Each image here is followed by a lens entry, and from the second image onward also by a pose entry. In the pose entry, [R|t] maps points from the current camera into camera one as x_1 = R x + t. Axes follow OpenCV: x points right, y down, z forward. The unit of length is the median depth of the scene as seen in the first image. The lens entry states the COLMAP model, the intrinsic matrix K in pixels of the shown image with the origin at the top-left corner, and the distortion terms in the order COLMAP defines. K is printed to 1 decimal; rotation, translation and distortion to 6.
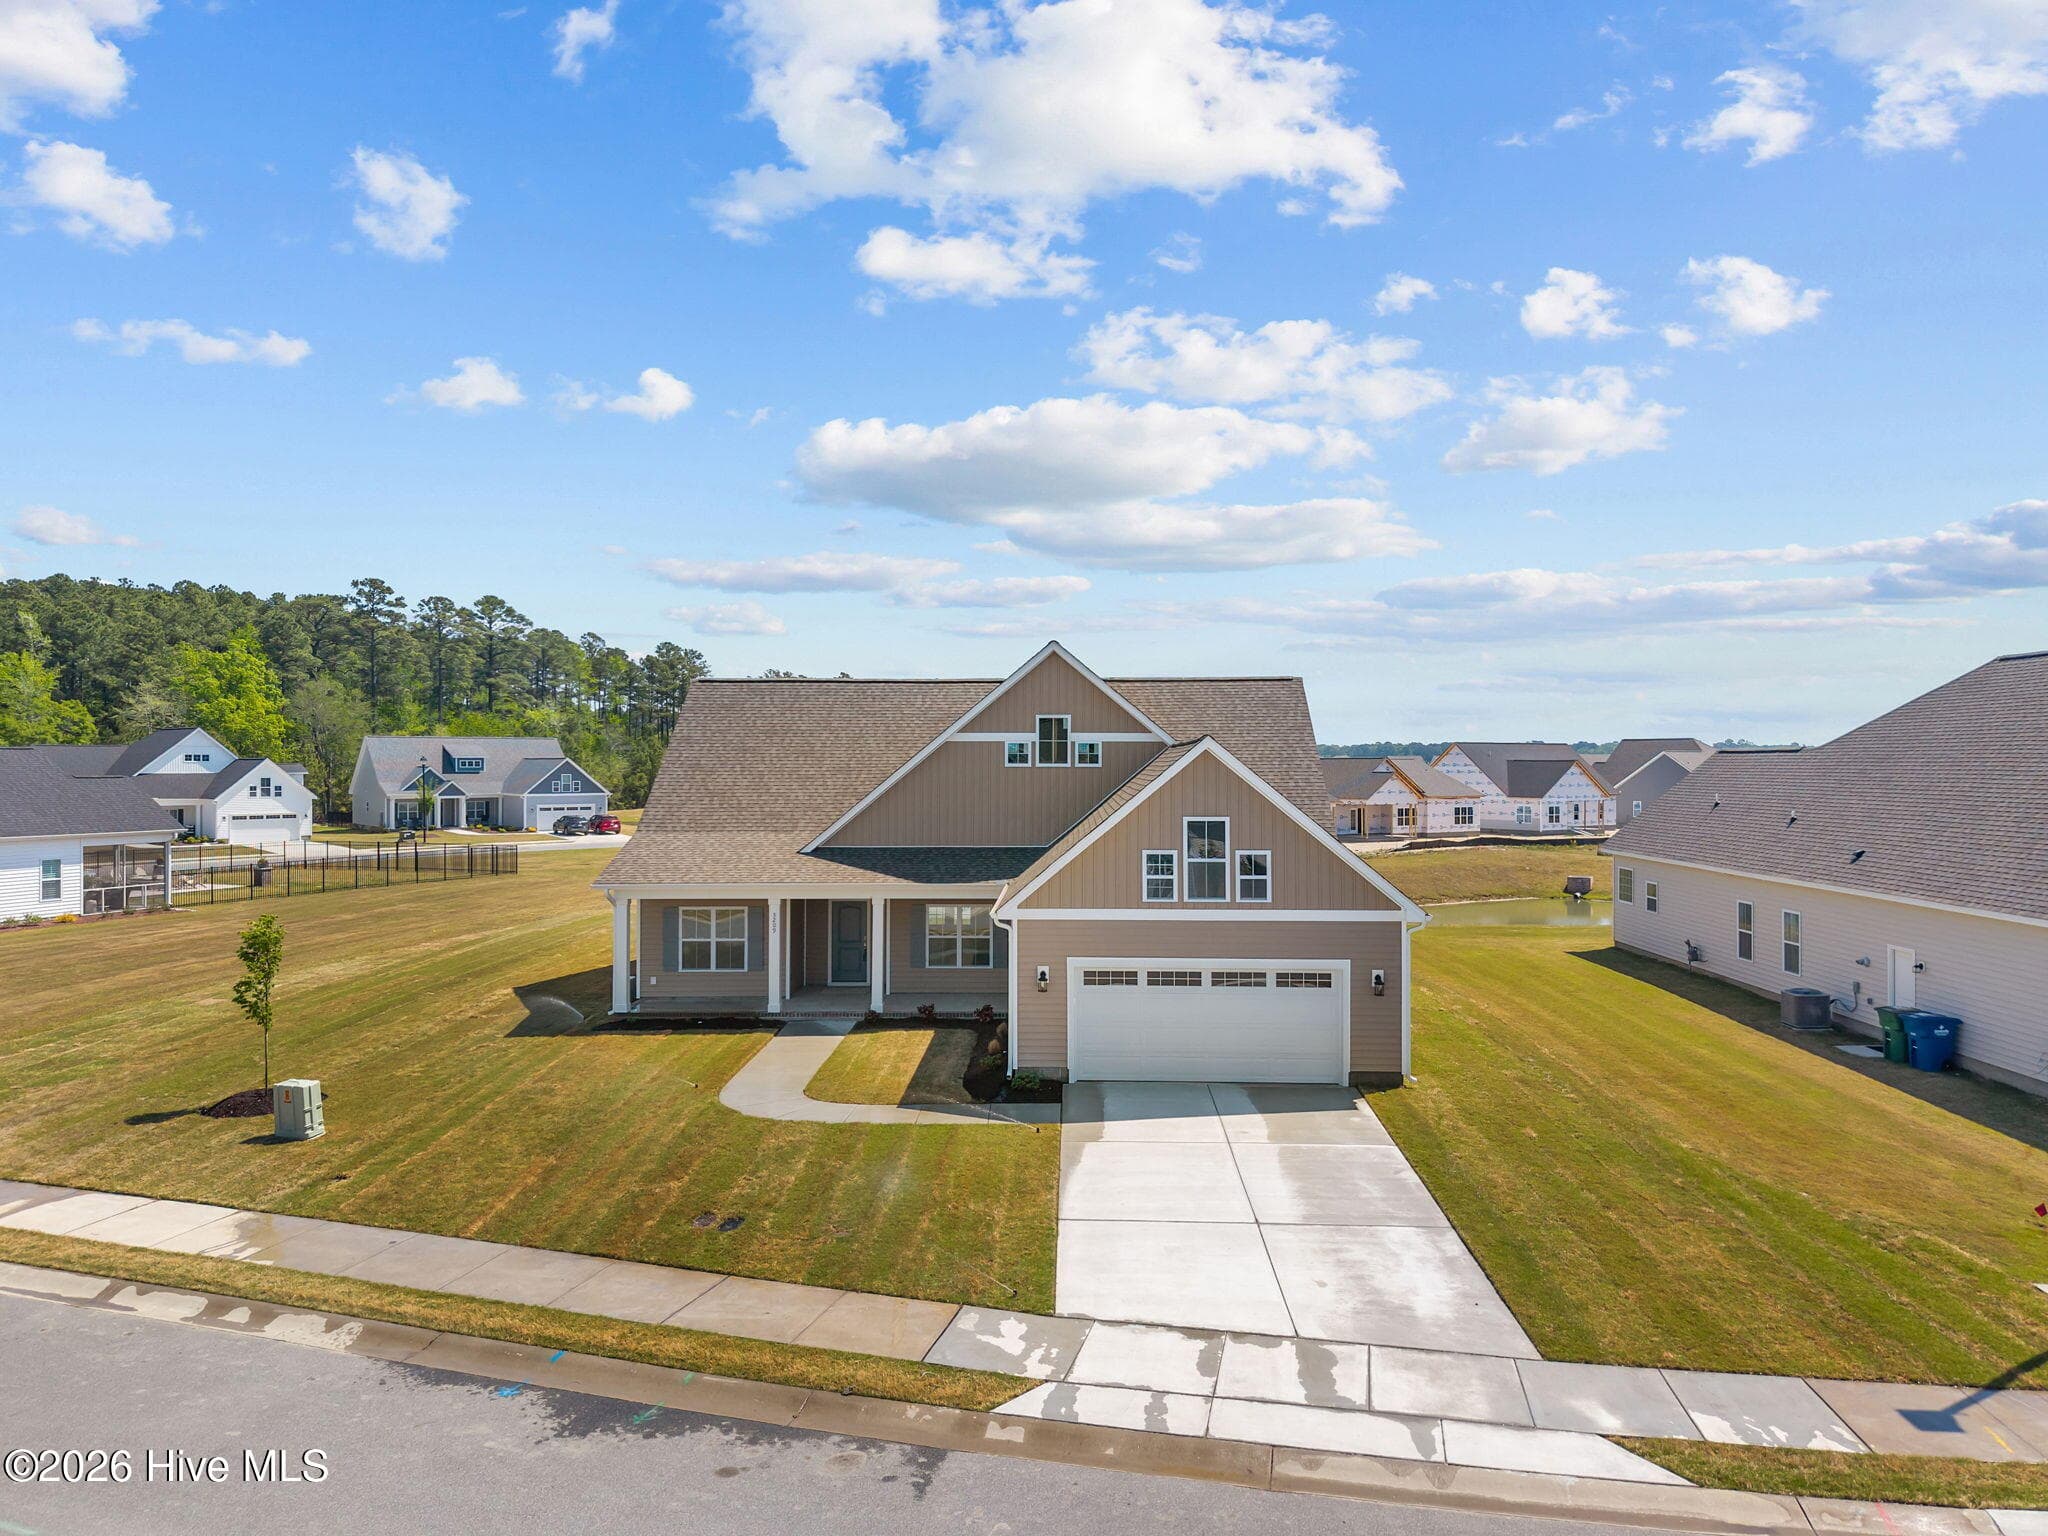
lens RADIAL K [[1361.5, 0, 1028.2], [0, 1361.5, 756.0], [0, 0, 1]] dist [0.062619, -0.088449]
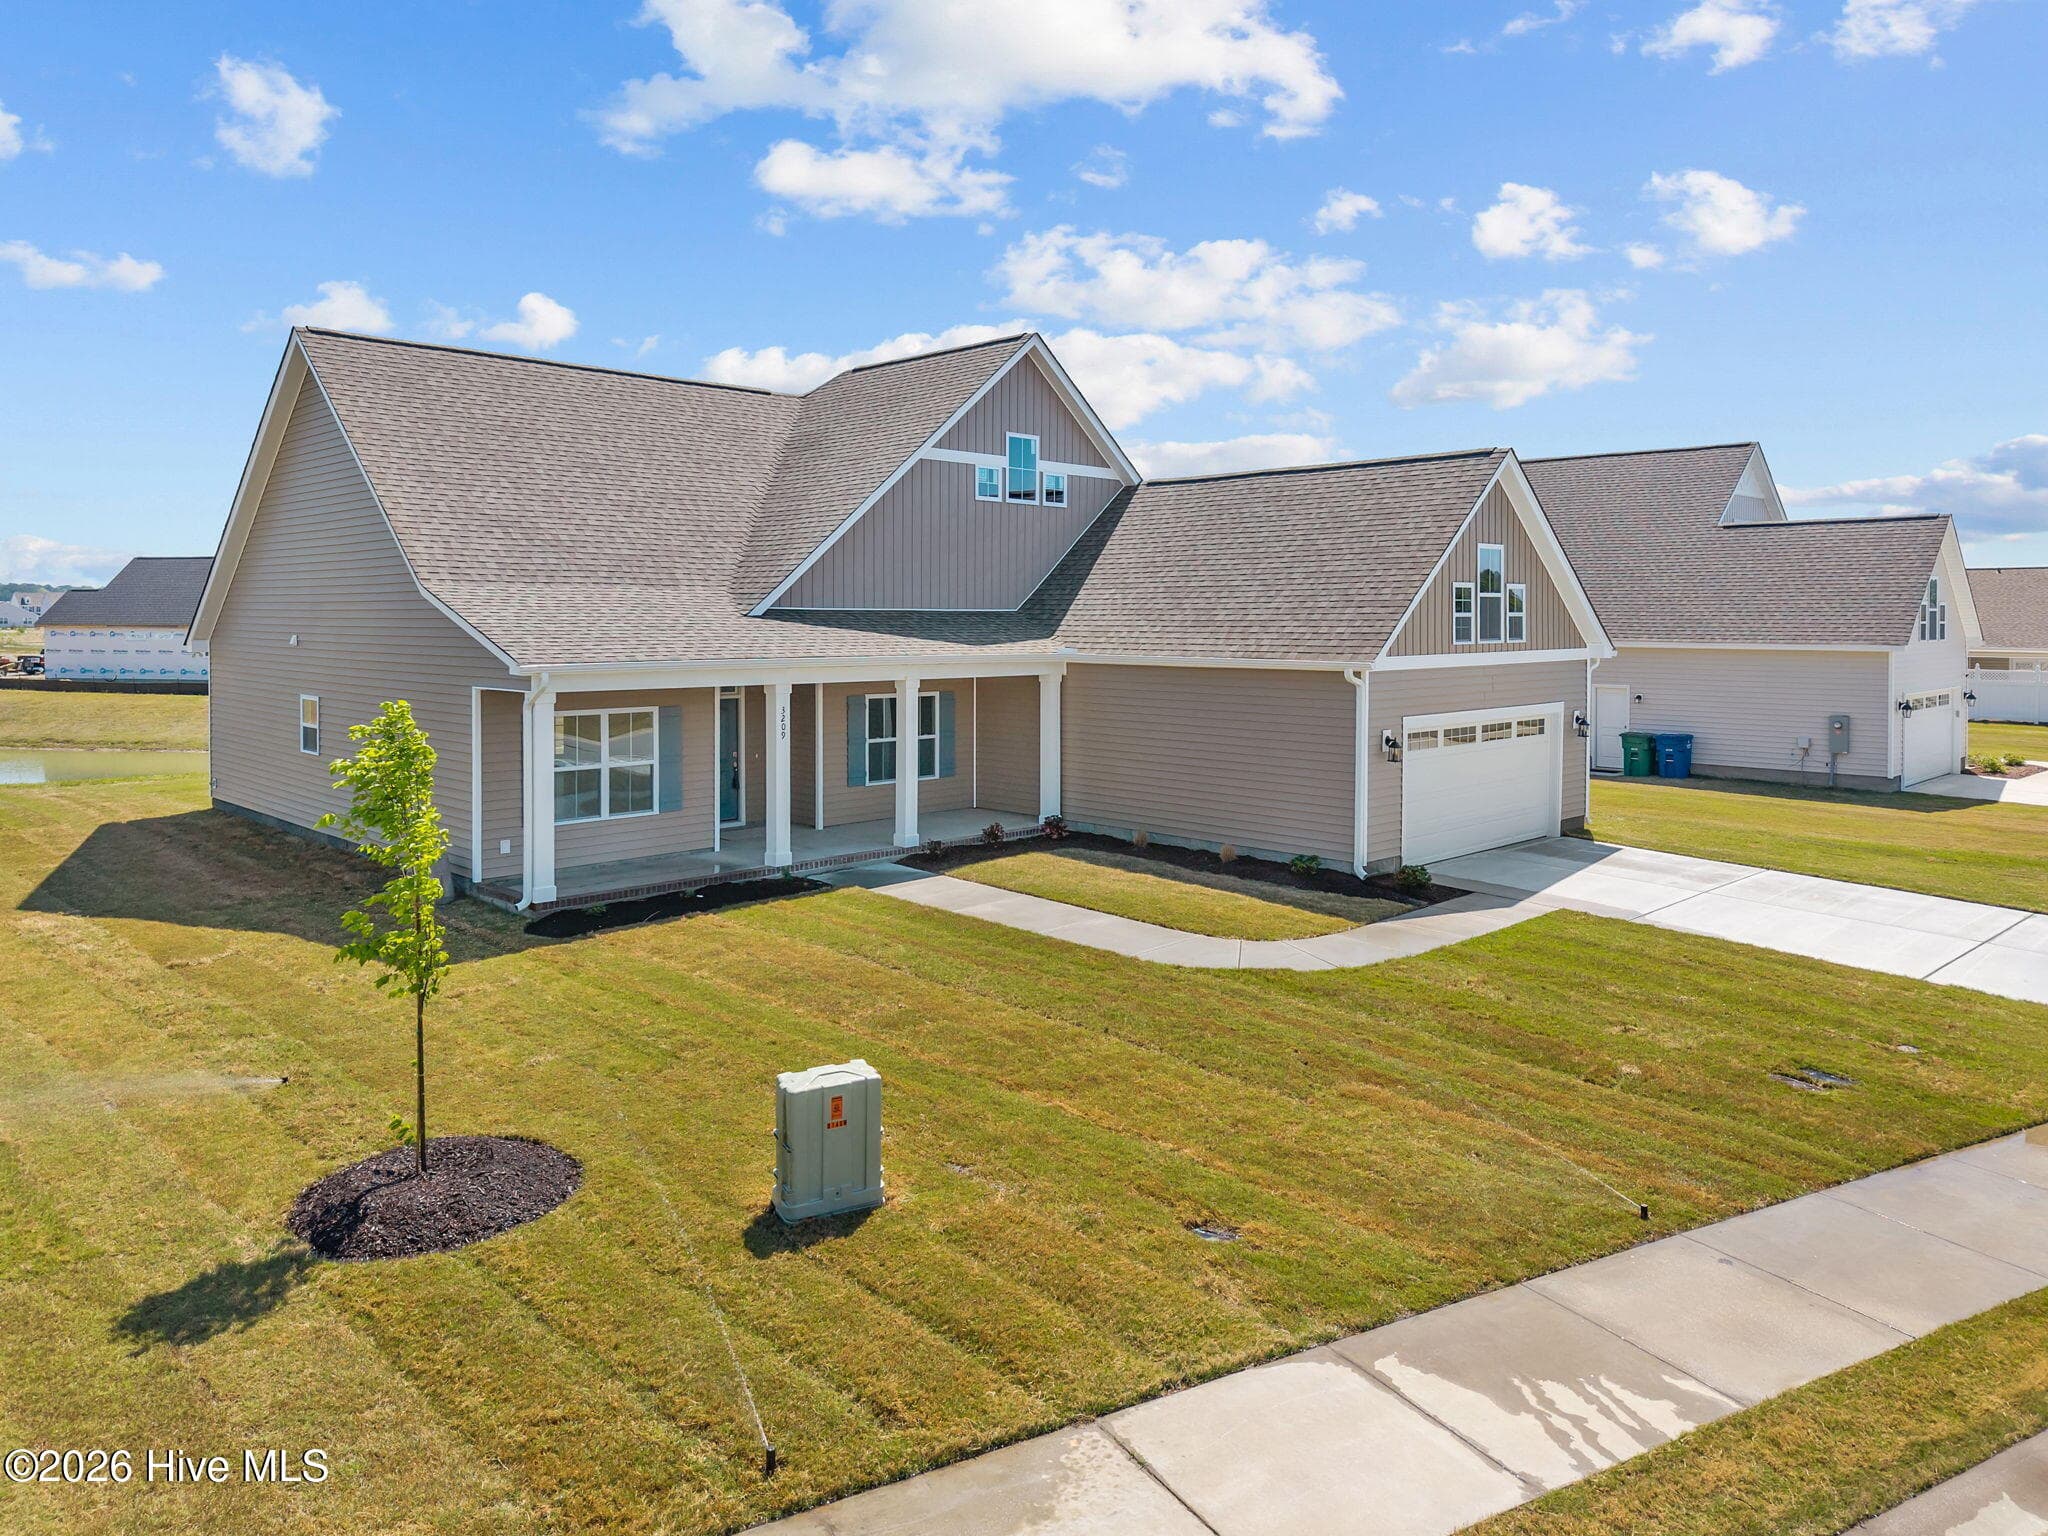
lens RADIAL K [[1410.3, 0, 1028.8], [0, 1410.3, 647.5], [0, 0, 1]] dist [0.035768, -0.038903]
pose [[0.685488, -0.015698, 0.727915, -0.572135], [-0.006559, 0.999594, 0.027734, 0.068923], [-0.728054, -0.023786, 0.685107, 0.477346]]
